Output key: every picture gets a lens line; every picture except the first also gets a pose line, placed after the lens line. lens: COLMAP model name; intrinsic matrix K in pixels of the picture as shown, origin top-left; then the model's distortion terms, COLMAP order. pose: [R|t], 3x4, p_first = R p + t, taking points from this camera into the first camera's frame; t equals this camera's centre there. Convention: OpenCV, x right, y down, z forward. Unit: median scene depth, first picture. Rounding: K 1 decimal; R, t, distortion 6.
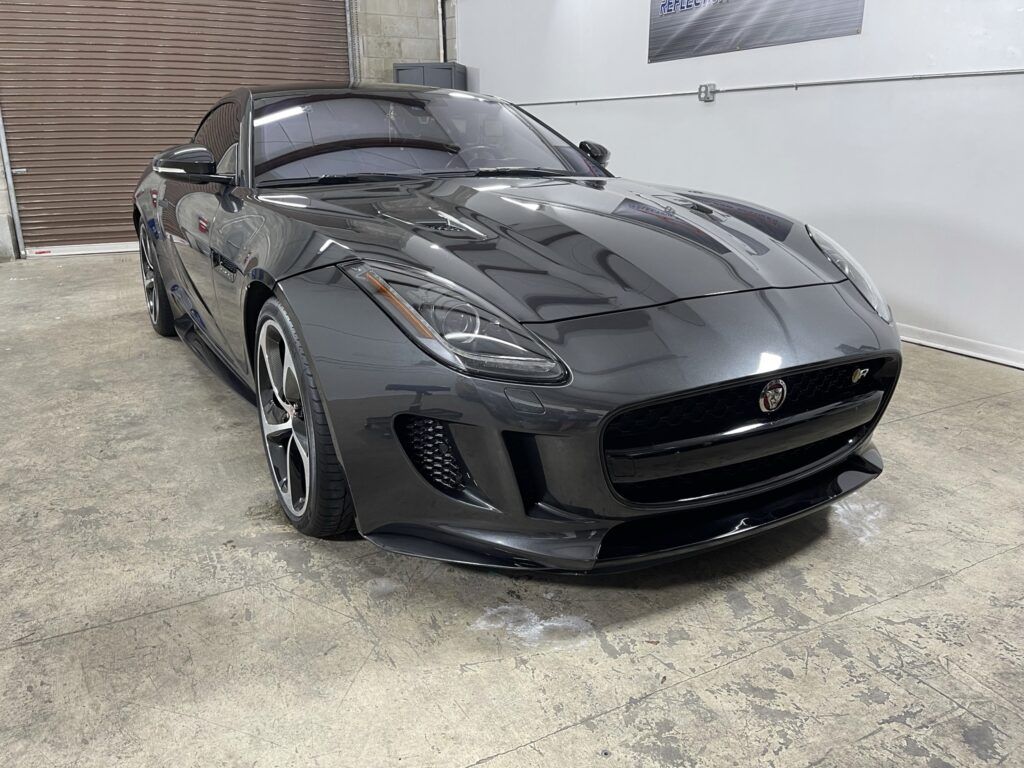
lens RADIAL K [[784.8, 0, 512.0], [0, 784.8, 387.0], [0, 0, 1]] dist [0.072988, -0.094188]
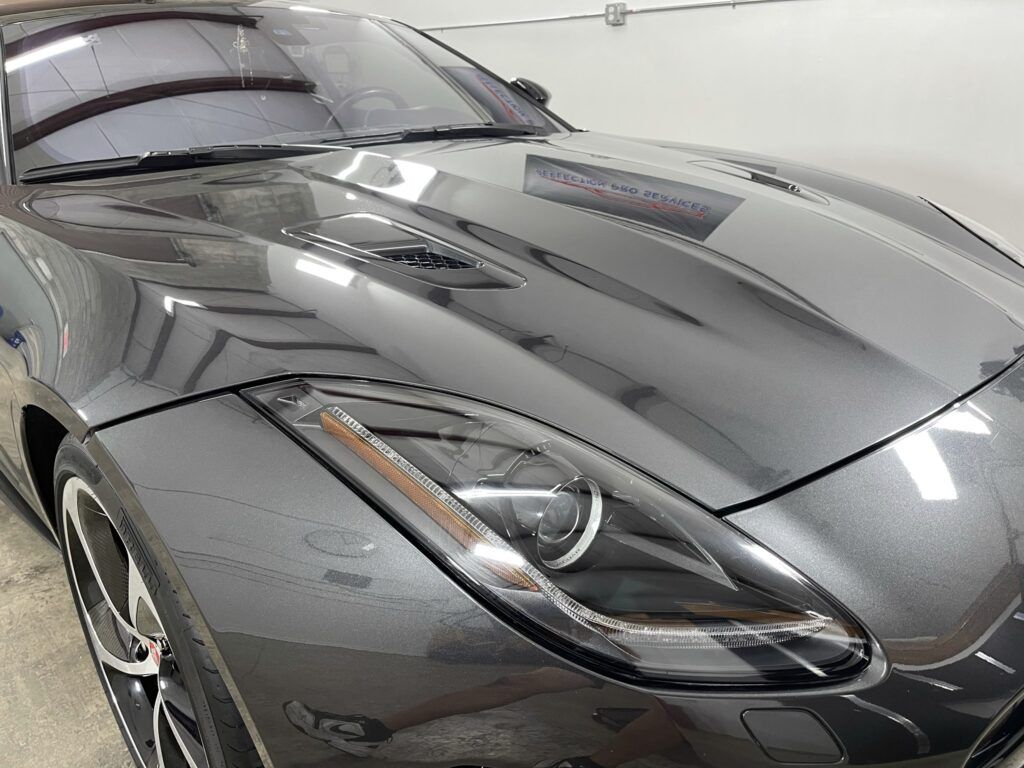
lens RADIAL K [[784.8, 0, 522.9], [0, 784.8, 386.8], [0, 0, 1]] dist [0.072988, -0.094188]
pose [[0.972694, -0.105477, 0.206740, -0.135891], [0.090281, 0.992565, 0.081634, -0.150734], [-0.213814, -0.060740, 0.974984, 0.459606]]
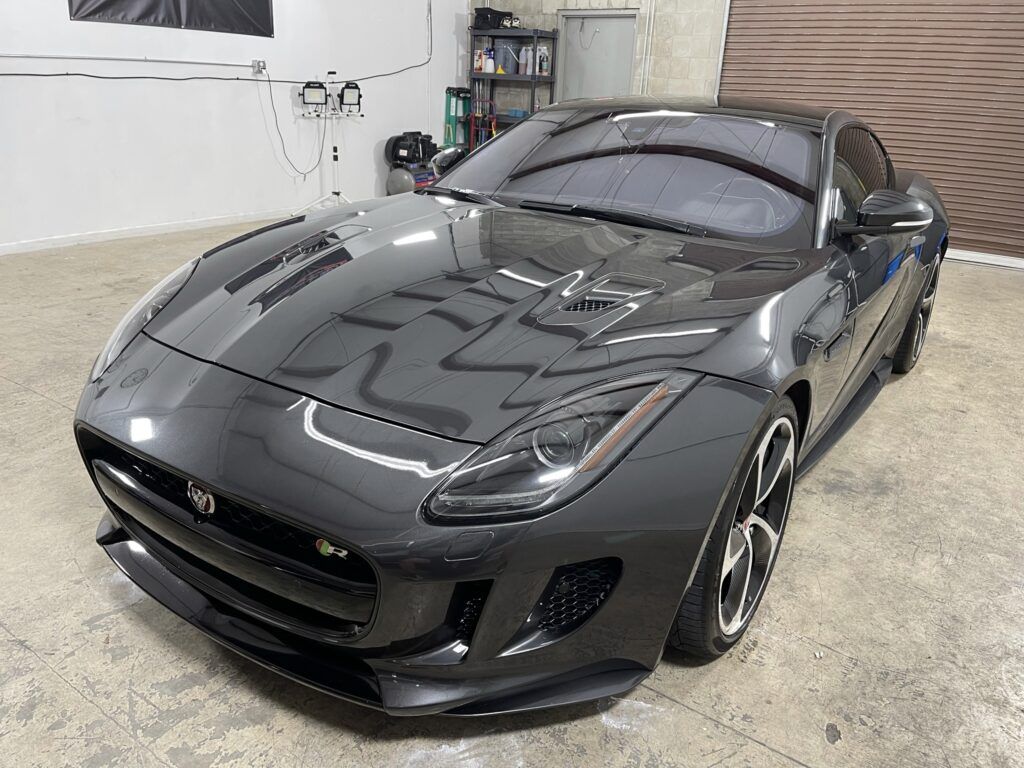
lens RADIAL K [[784.8, 0, 517.9], [0, 784.8, 379.0], [0, 0, 1]] dist [0.072988, -0.094188]
pose [[0.447006, 0.337804, -0.828296, 0.973220], [-0.315881, 0.925911, 0.207143, -0.337122], [0.836902, 0.169049, 0.520593, 0.663430]]
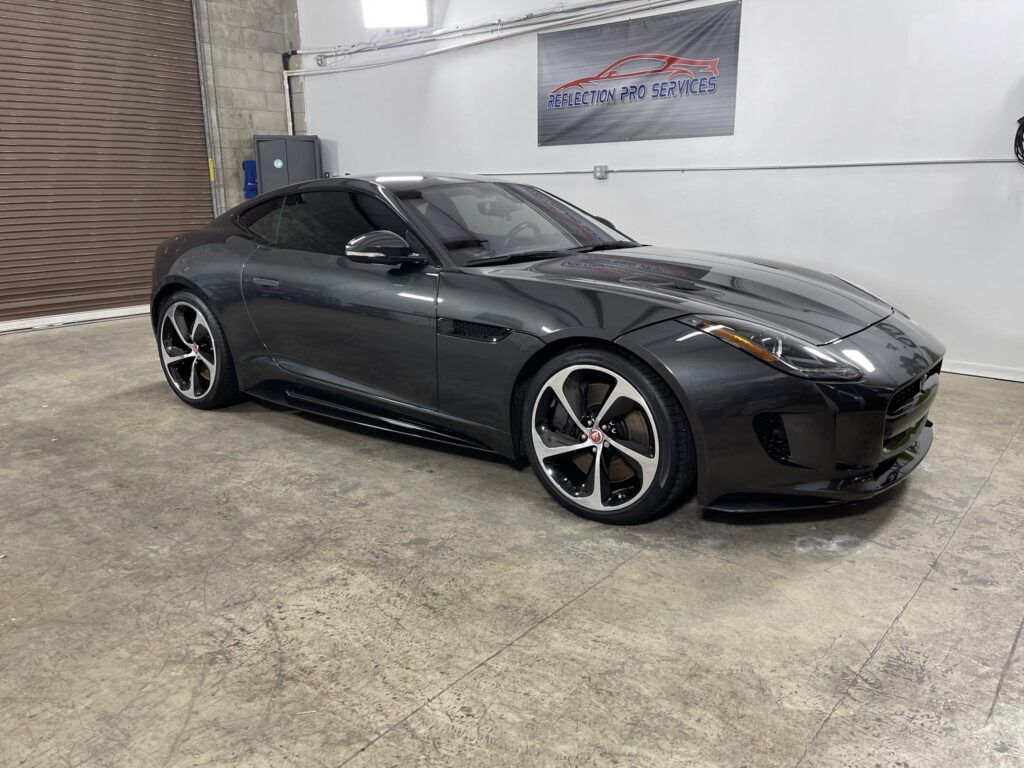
lens RADIAL K [[784.8, 0, 521.9], [0, 784.8, 373.9], [0, 0, 1]] dist [0.072988, -0.094188]
pose [[0.921352, -0.094478, 0.377073, -0.865691], [0.123144, 0.990994, -0.052594, -0.011853], [-0.368708, 0.094892, 0.924689, -0.179250]]
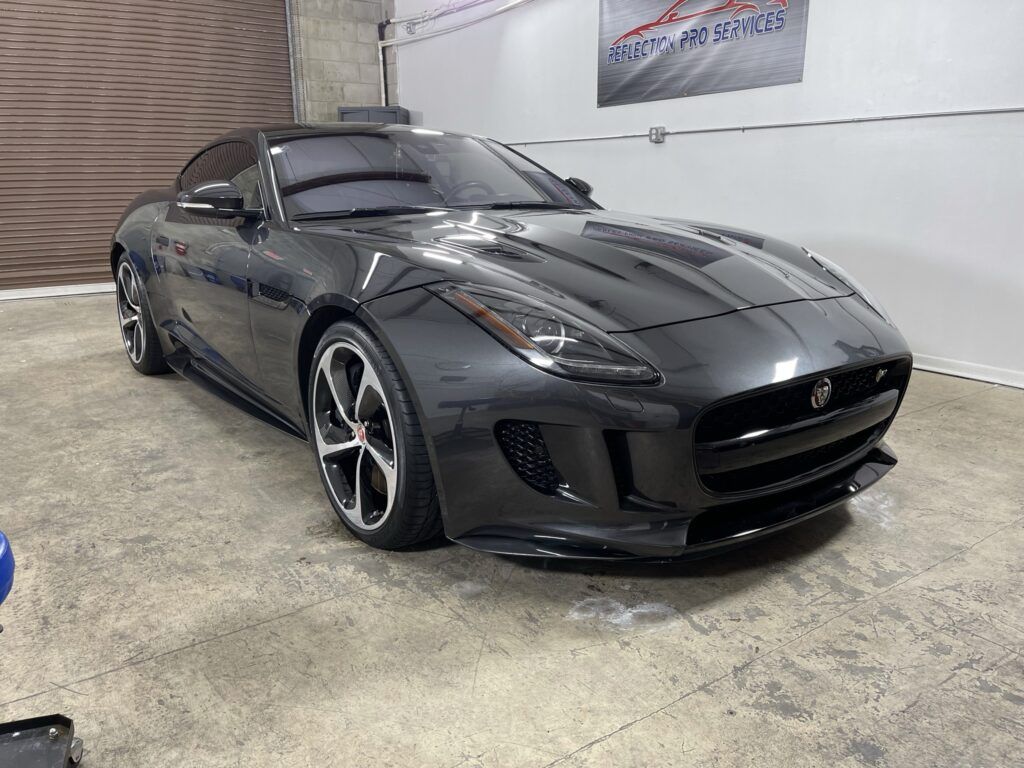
lens RADIAL K [[784.8, 0, 510.0], [0, 784.8, 386.8], [0, 0, 1]] dist [0.072988, -0.094188]
pose [[0.993349, -0.033478, 0.110165, -0.191623], [0.039035, 0.998051, -0.048678, 0.032661], [-0.108321, 0.052655, 0.992721, -0.058222]]
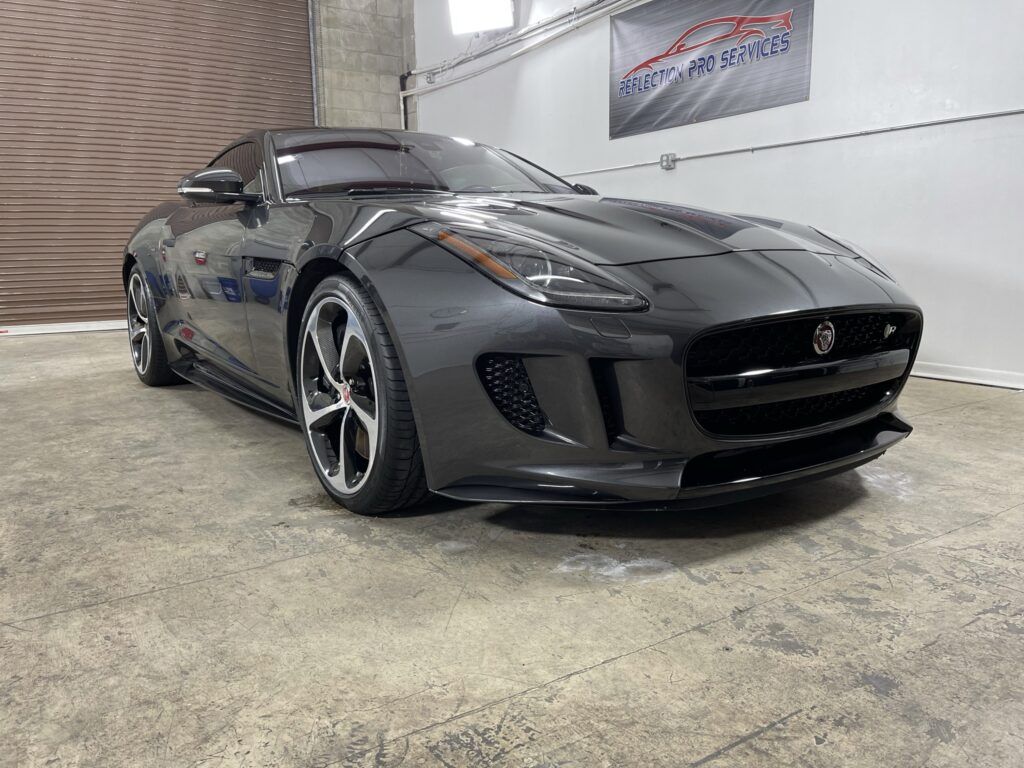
lens RADIAL K [[784.8, 0, 516.3], [0, 784.8, 376.3], [0, 0, 1]] dist [0.072988, -0.094188]
pose [[0.995895, -0.024729, 0.087073, -0.146435], [0.037509, 0.988223, -0.148352, 0.169042], [-0.082379, 0.151009, 0.985094, -0.010149]]
